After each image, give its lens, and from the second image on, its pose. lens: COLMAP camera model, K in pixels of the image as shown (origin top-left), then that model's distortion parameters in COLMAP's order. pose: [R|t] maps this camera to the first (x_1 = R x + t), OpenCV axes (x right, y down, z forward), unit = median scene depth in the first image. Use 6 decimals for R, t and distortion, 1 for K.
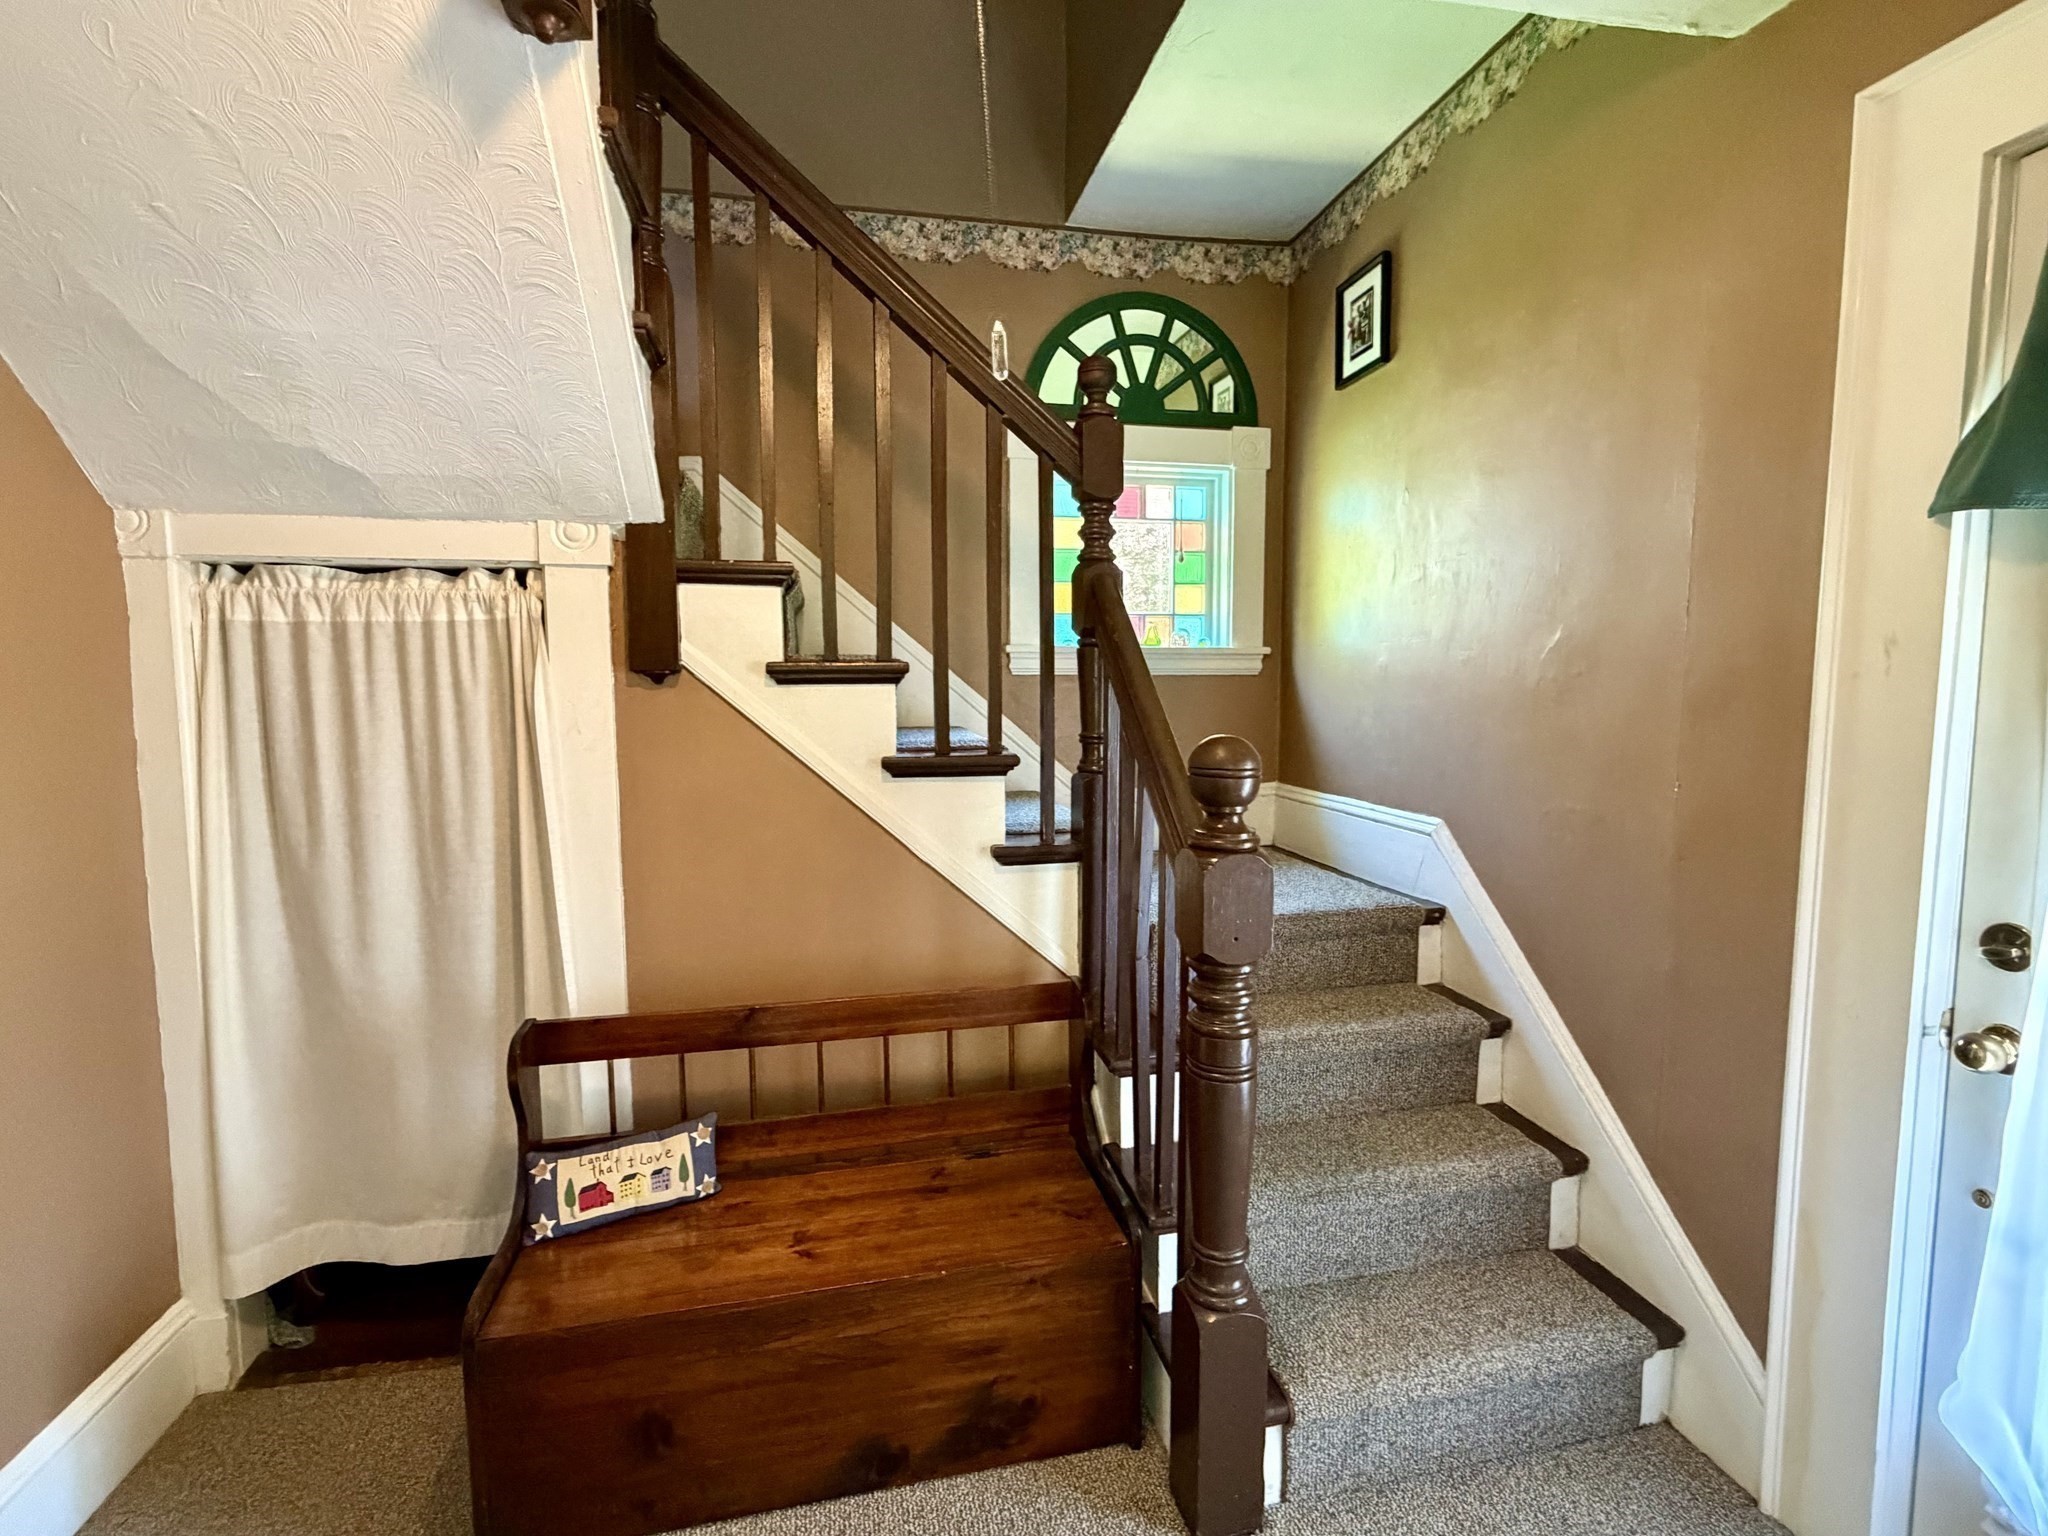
lens RADIAL K [[939.8, 0, 1021.3], [0, 939.8, 768.1], [0, 0, 1]] dist [-0.004387, -0.000029]
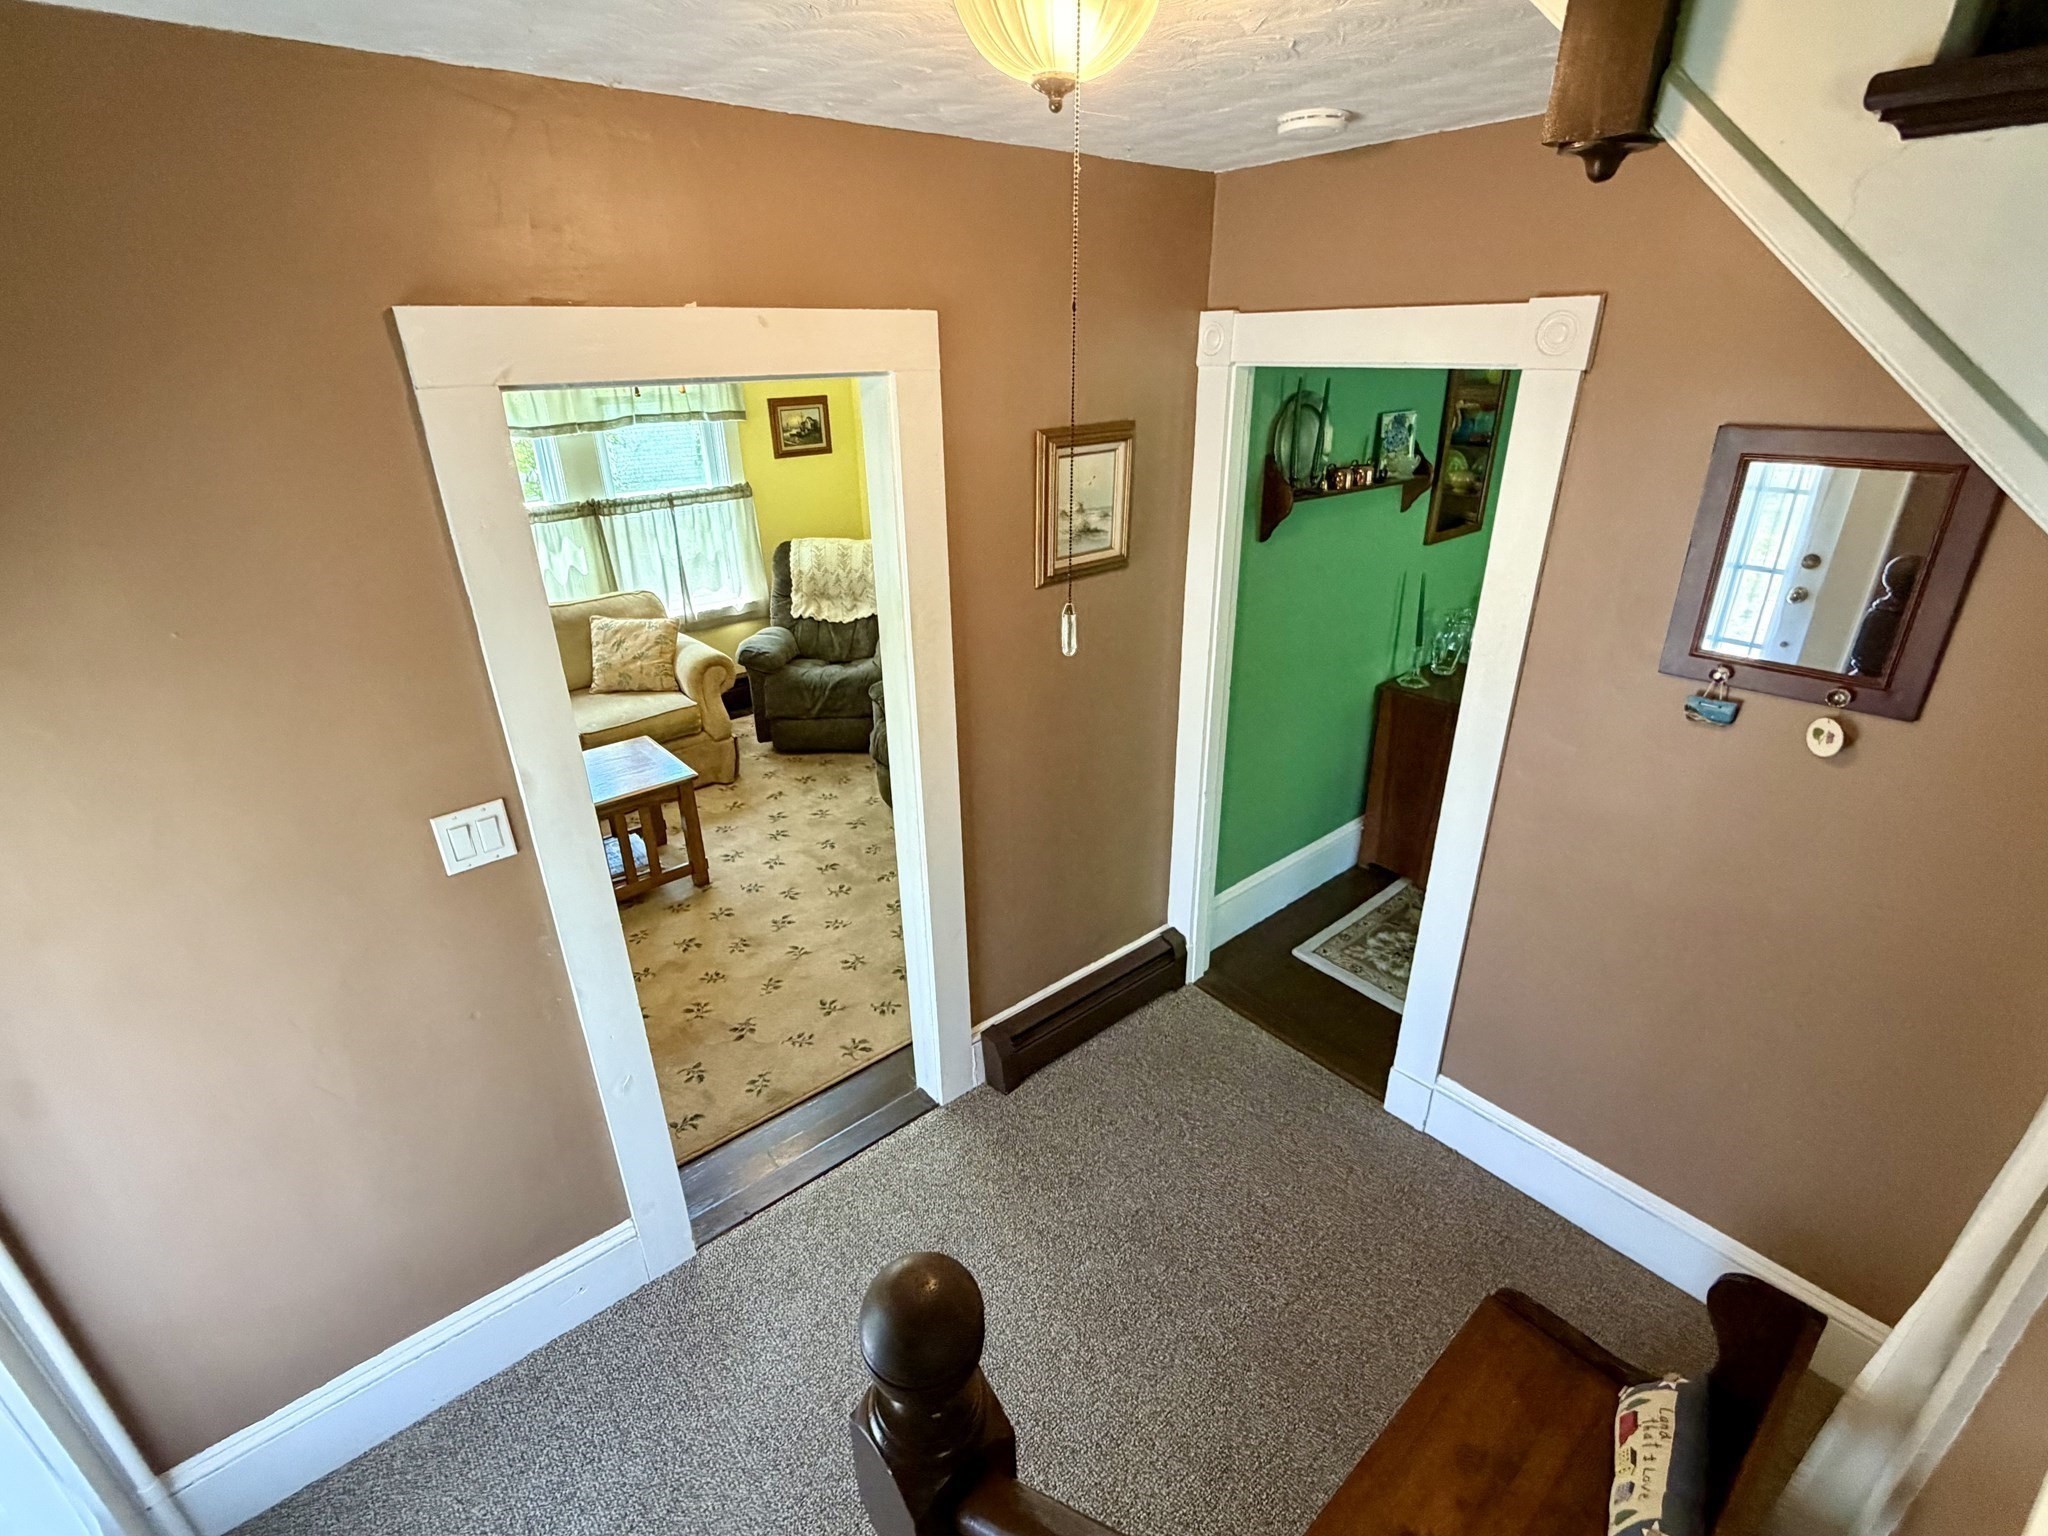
lens RADIAL K [[939.8, 0, 1023.5], [0, 939.8, 764.2], [0, 0, 1]] dist [-0.004387, -0.000029]
pose [[-0.879807, 0.212385, -0.425243, 0.282234], [-0.022533, 0.874984, 0.483627, -0.492936], [0.474796, 0.435080, -0.765032, 1.114985]]
